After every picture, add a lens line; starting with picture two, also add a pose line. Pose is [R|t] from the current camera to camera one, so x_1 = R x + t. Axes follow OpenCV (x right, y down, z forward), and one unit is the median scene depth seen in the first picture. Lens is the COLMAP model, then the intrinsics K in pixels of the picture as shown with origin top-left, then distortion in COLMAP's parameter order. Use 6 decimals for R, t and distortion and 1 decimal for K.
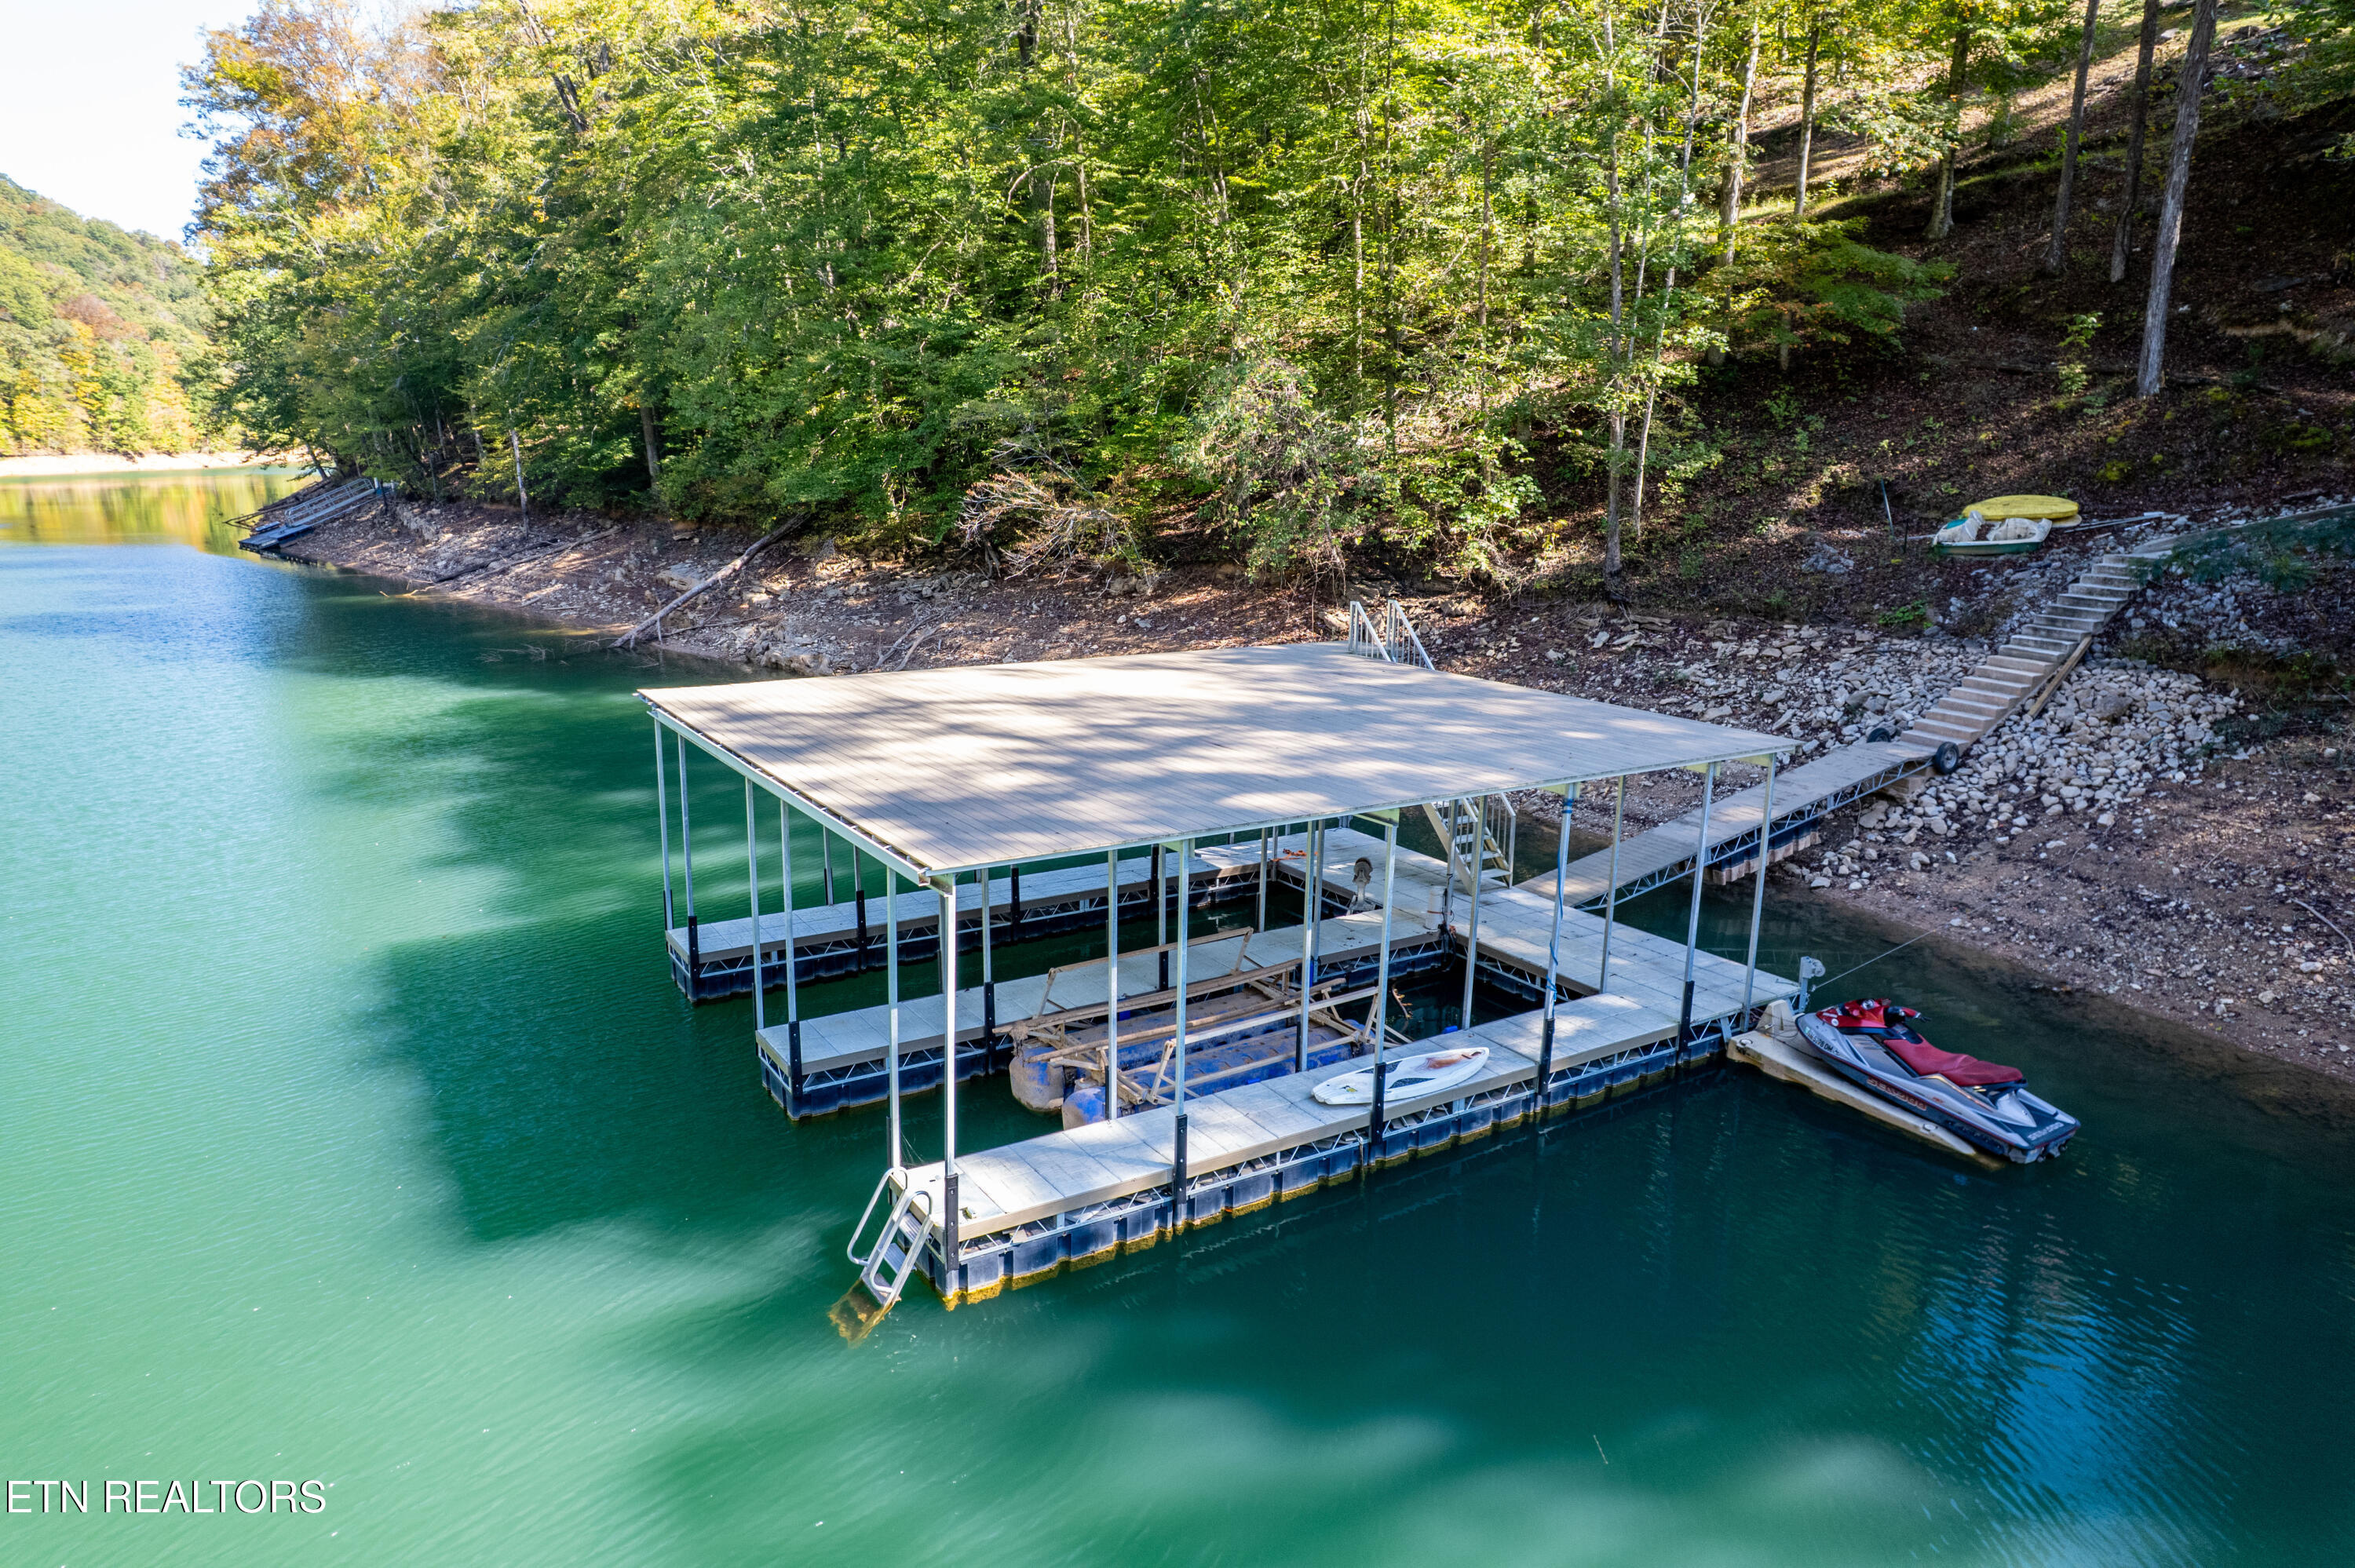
lens RADIAL K [[1521.8, 0, 1166.4], [0, 1521.8, 790.7], [0, 0, 1]] dist [-0.076429, 0.068831]
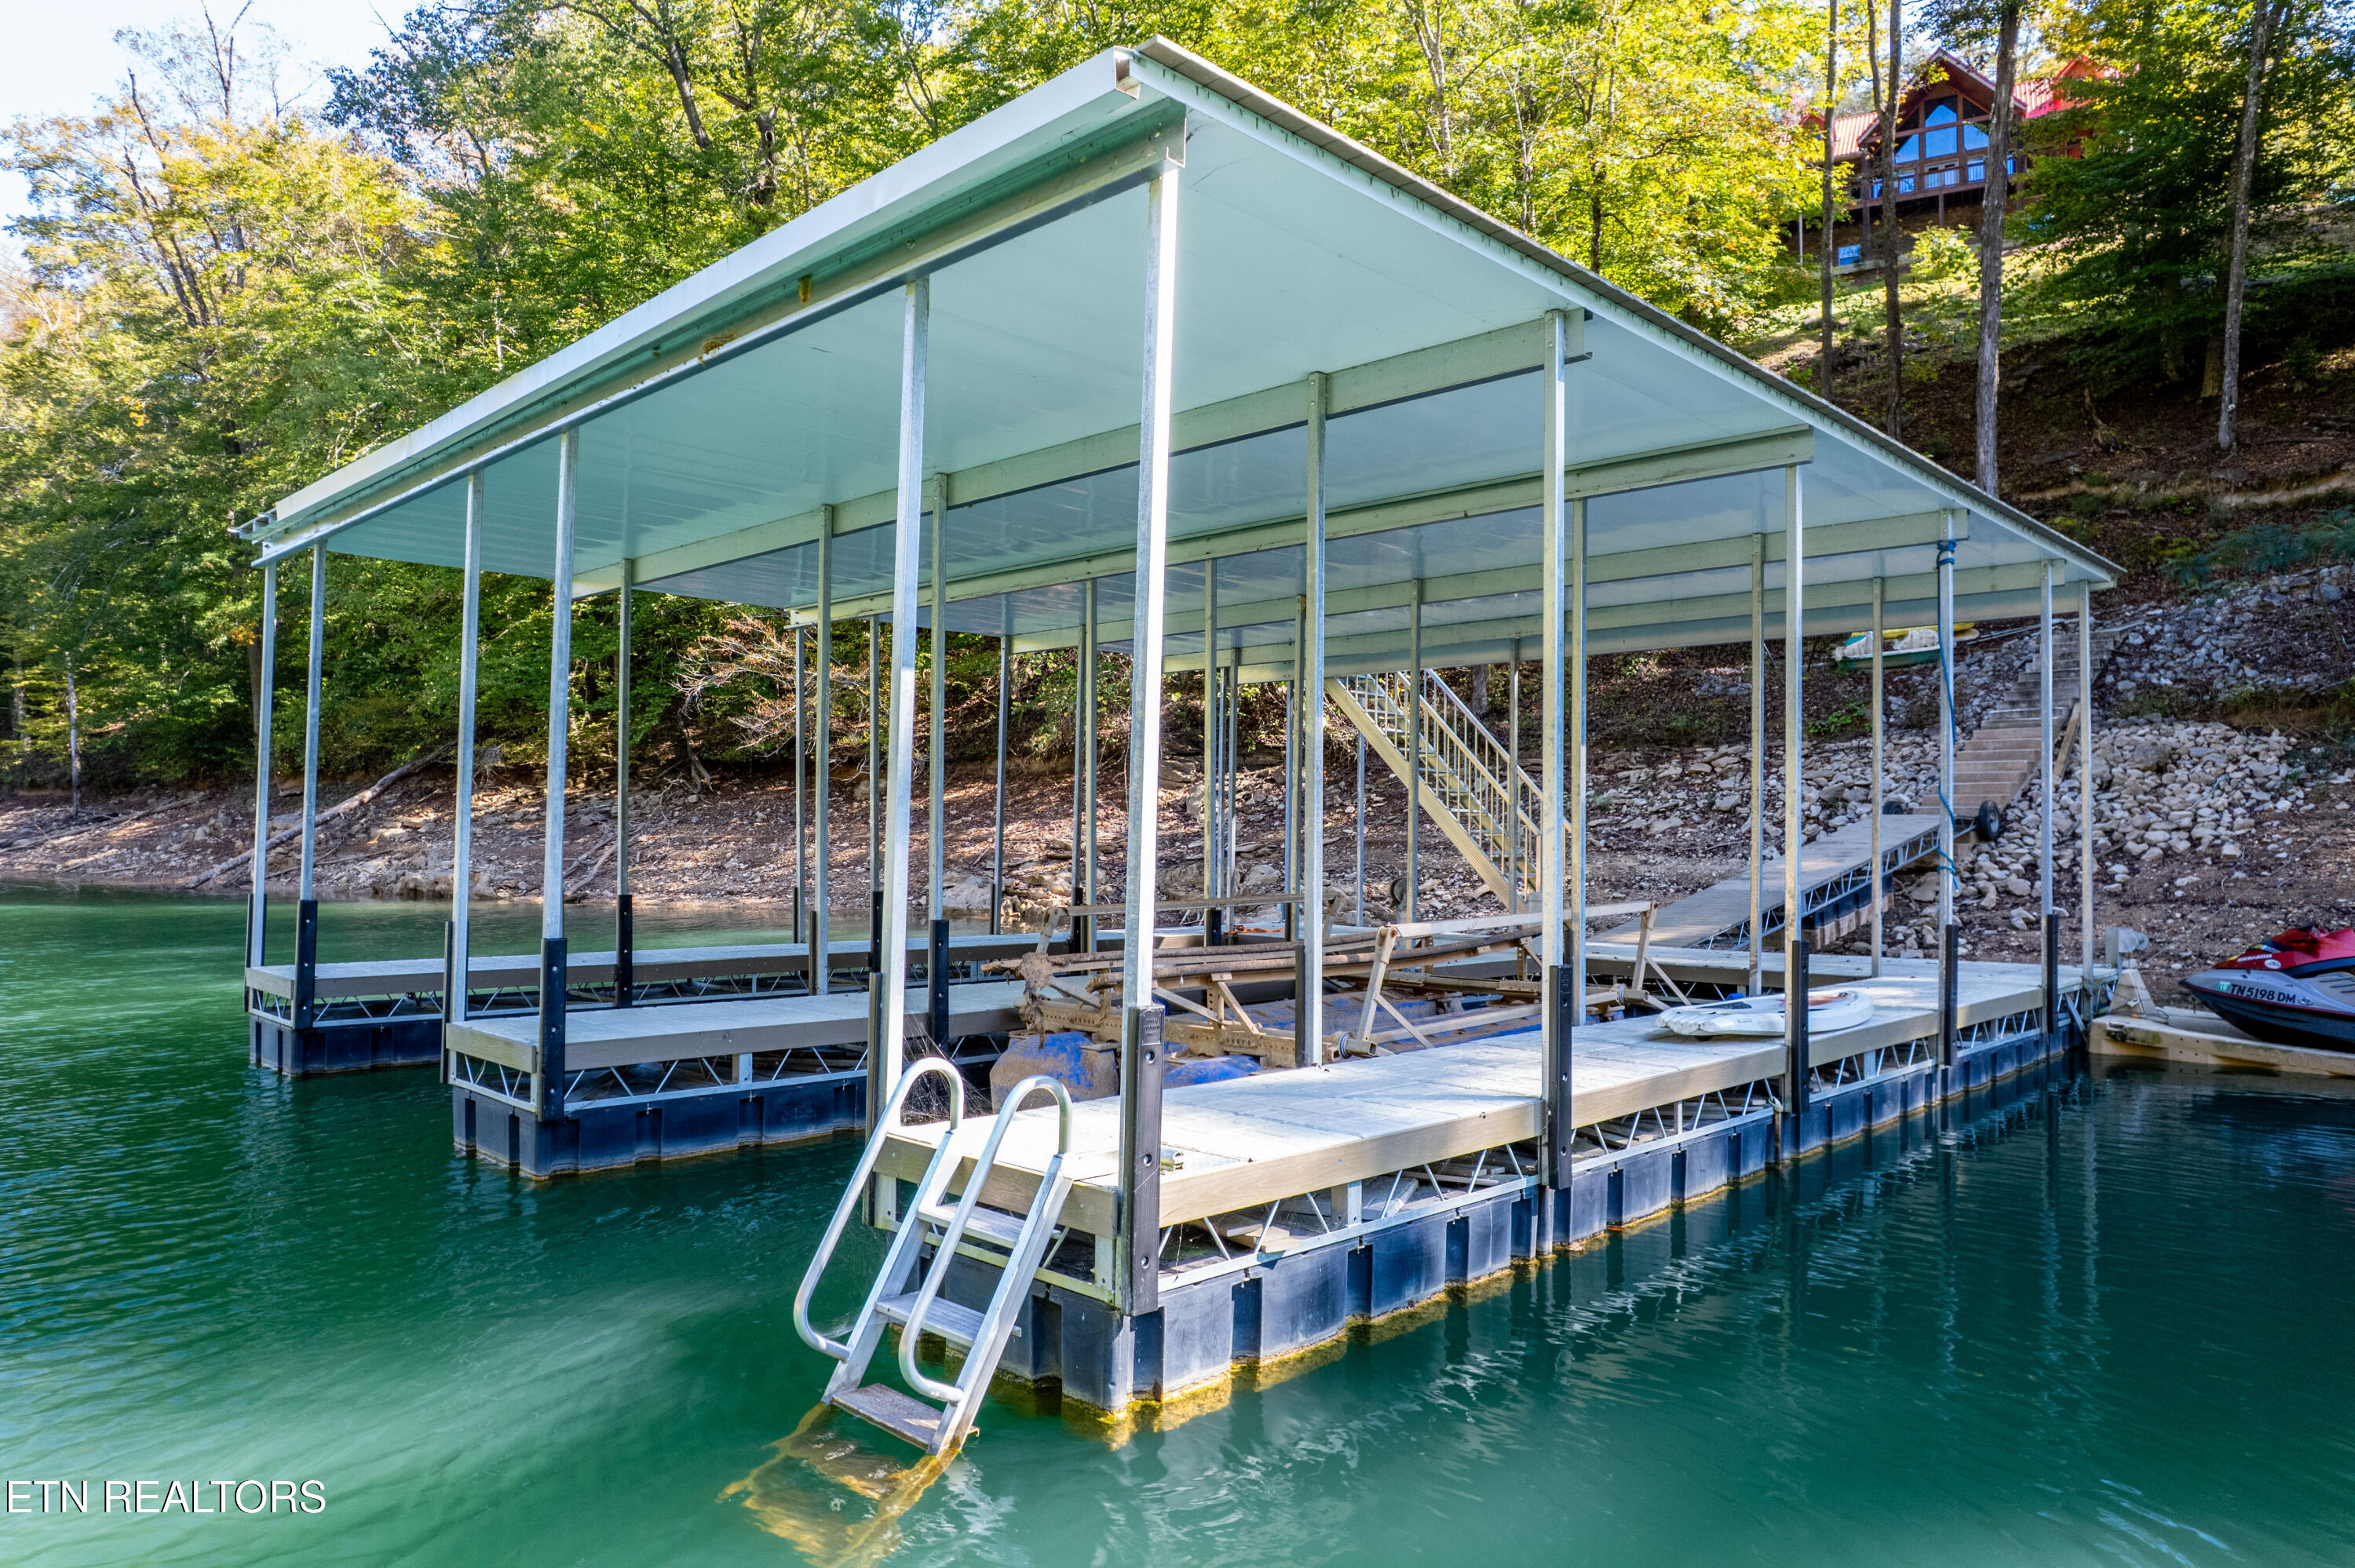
lens RADIAL K [[1521.8, 0, 1170.7], [0, 1521.8, 788.2], [0, 0, 1]] dist [-0.076429, 0.068831]
pose [[0.973267, 0.007032, 0.229571, -0.110100], [0.051717, 0.967153, -0.248880, 0.148898], [-0.223780, 0.254099, 0.940934, 0.337886]]
